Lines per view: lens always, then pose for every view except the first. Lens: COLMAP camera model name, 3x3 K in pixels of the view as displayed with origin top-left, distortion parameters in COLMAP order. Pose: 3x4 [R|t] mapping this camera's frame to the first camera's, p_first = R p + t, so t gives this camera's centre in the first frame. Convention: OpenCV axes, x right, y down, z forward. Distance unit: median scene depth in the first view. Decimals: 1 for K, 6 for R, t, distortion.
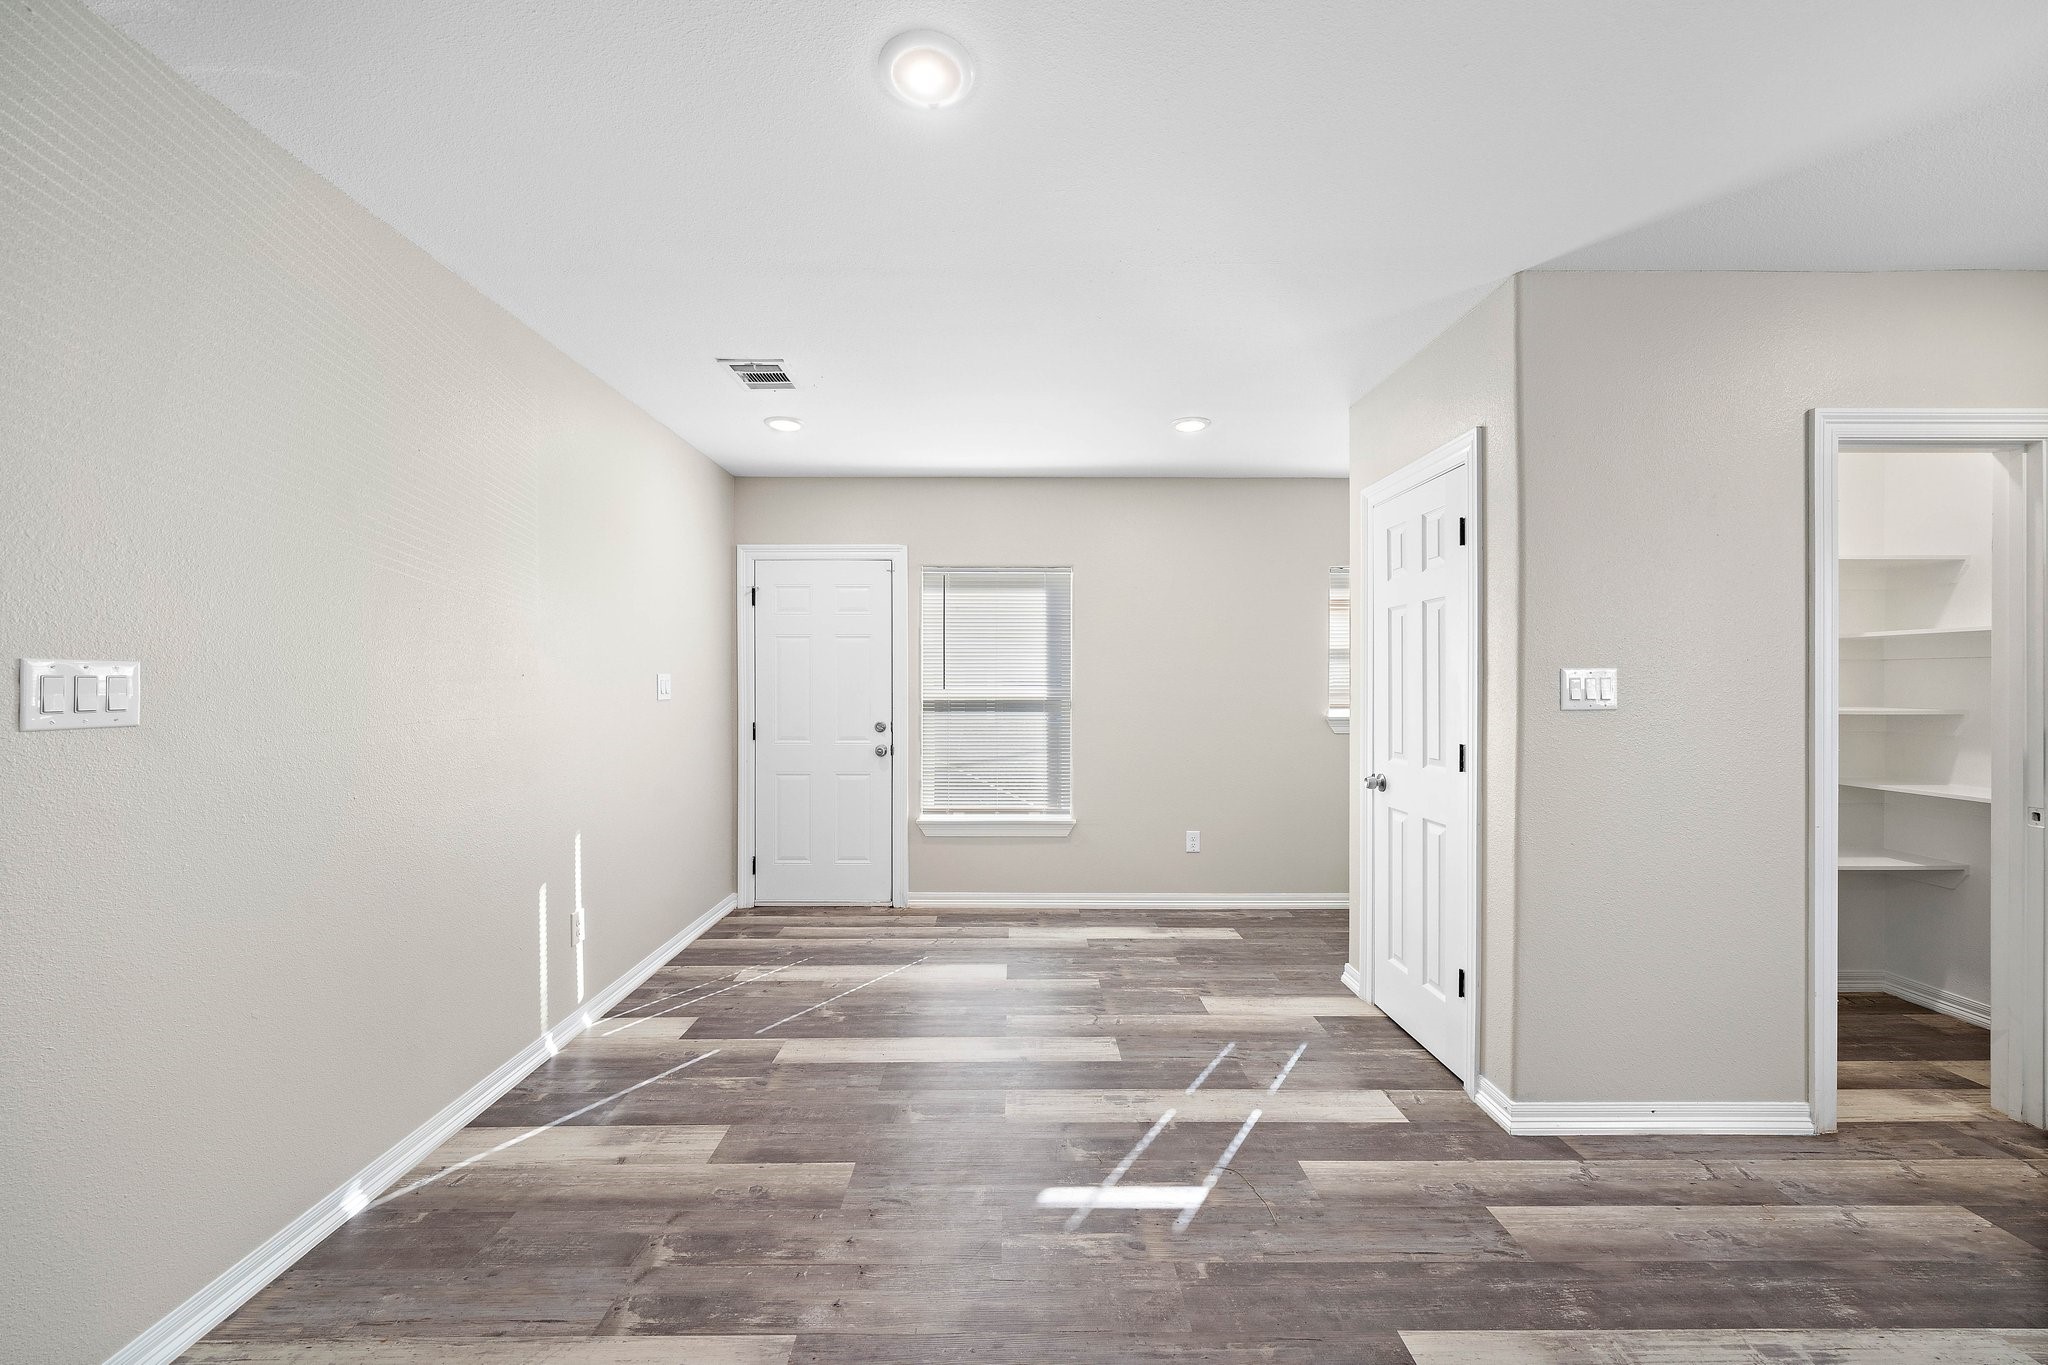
lens RADIAL K [[744.7, 0, 1010.5], [0, 744.7, 684.9], [0, 0, 1]] dist [-0.000071, 0.000056]
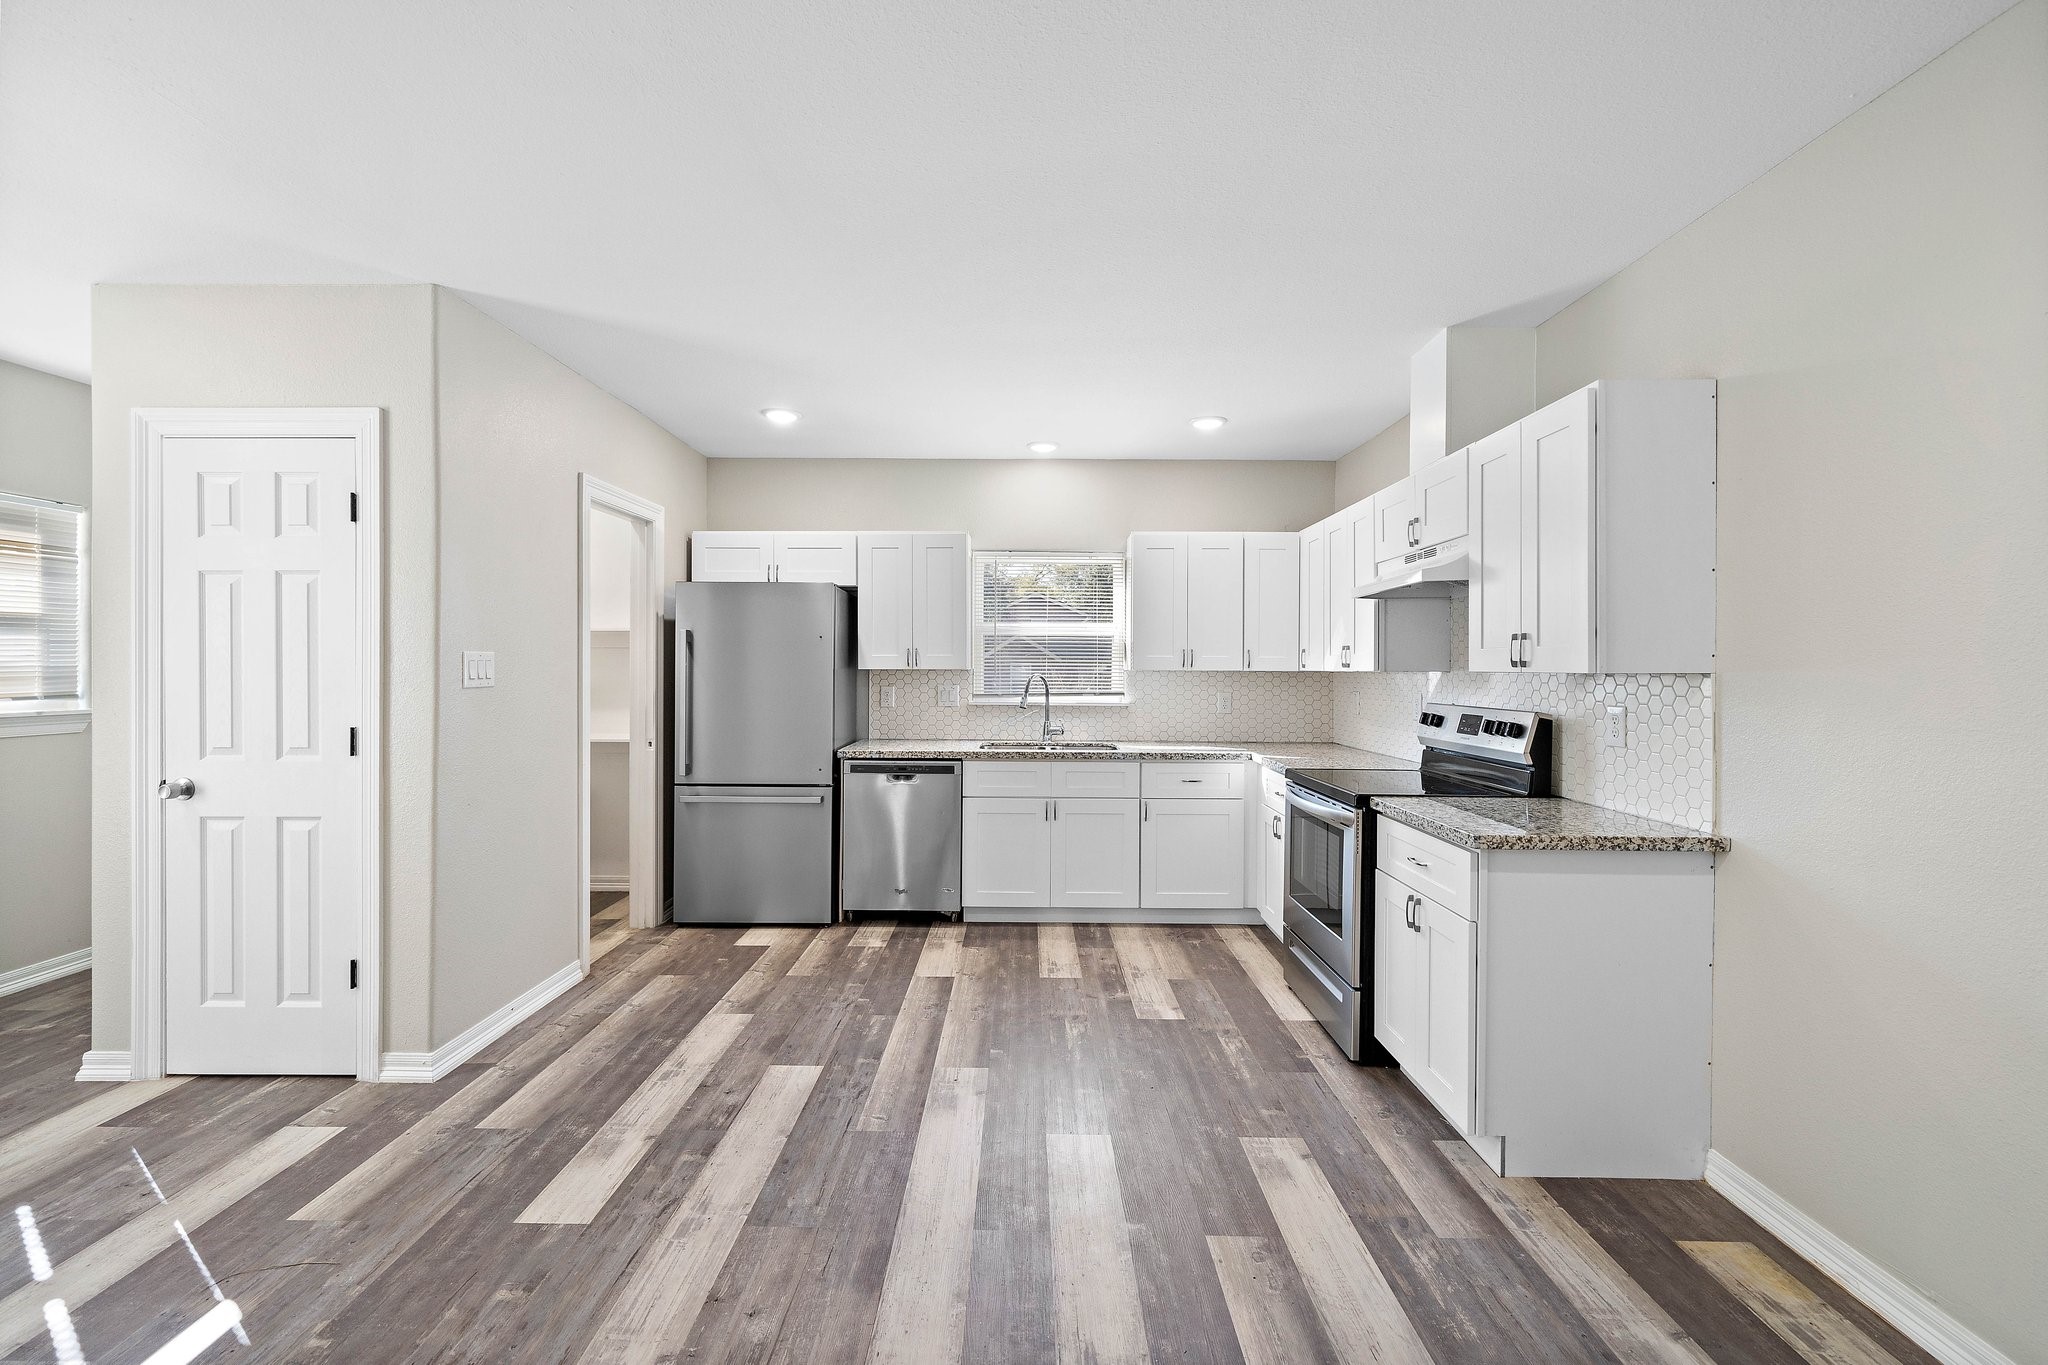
lens RADIAL K [[767.0, 0, 1036.6], [0, 767.0, 670.2], [0, 0, 1]] dist [0.001906, 0.000273]
pose [[0.026117, -0.005520, 0.999644, -0.423633], [-0.000822, 0.999984, 0.005543, -0.000448], [-0.999659, -0.000966, 0.026112, 0.099959]]
